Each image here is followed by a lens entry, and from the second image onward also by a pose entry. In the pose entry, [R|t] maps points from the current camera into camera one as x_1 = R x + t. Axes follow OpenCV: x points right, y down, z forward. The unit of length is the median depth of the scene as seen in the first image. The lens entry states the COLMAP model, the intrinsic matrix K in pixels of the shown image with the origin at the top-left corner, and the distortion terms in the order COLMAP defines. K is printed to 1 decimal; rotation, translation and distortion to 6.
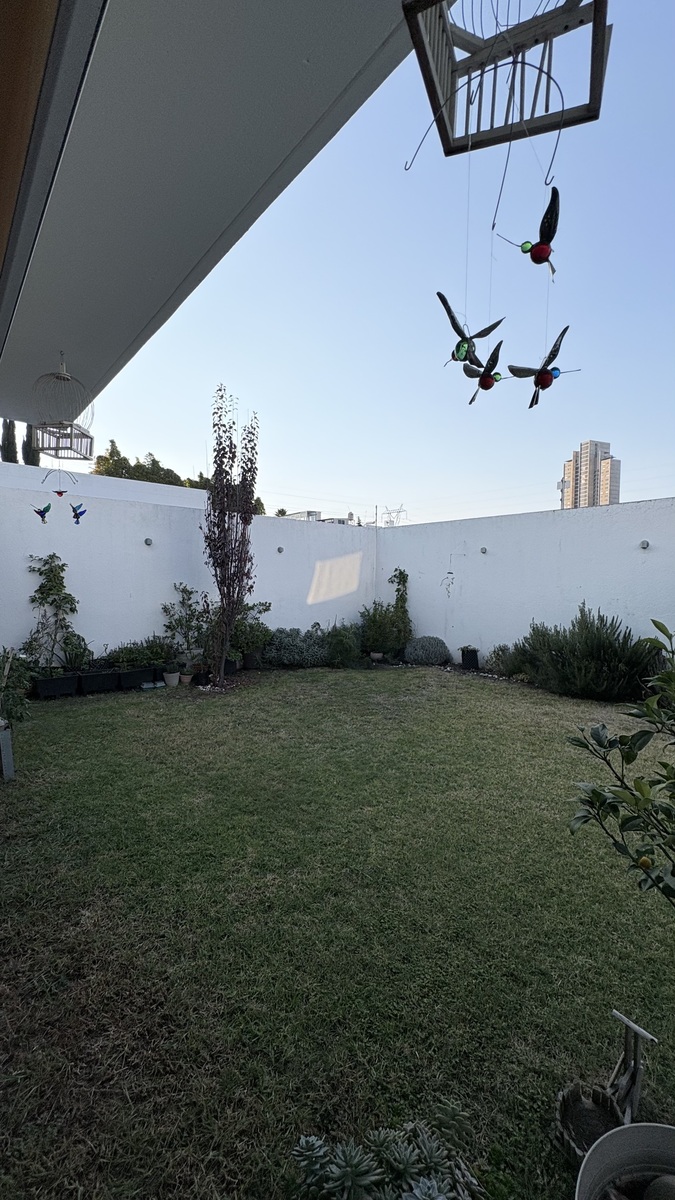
lens RADIAL K [[478.8, 0, 341.5], [0, 478.8, 599.2], [0, 0, 1]] dist [0.002123, 0.000510]
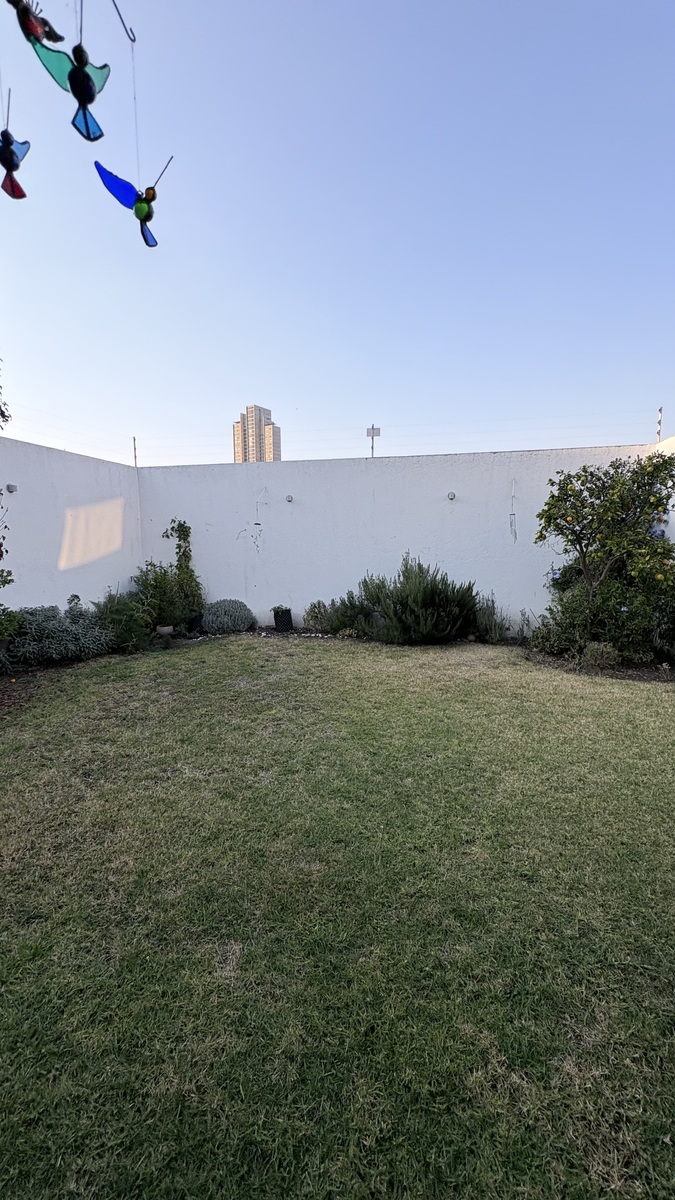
lens RADIAL K [[478.8, 0, 341.5], [0, 478.8, 599.2], [0, 0, 1]] dist [0.002123, 0.000510]
pose [[0.800327, -0.092622, 0.592366, -0.166830], [0.039978, 0.994041, 0.101415, -0.001528], [-0.598230, -0.057484, 0.799260, 0.201765]]
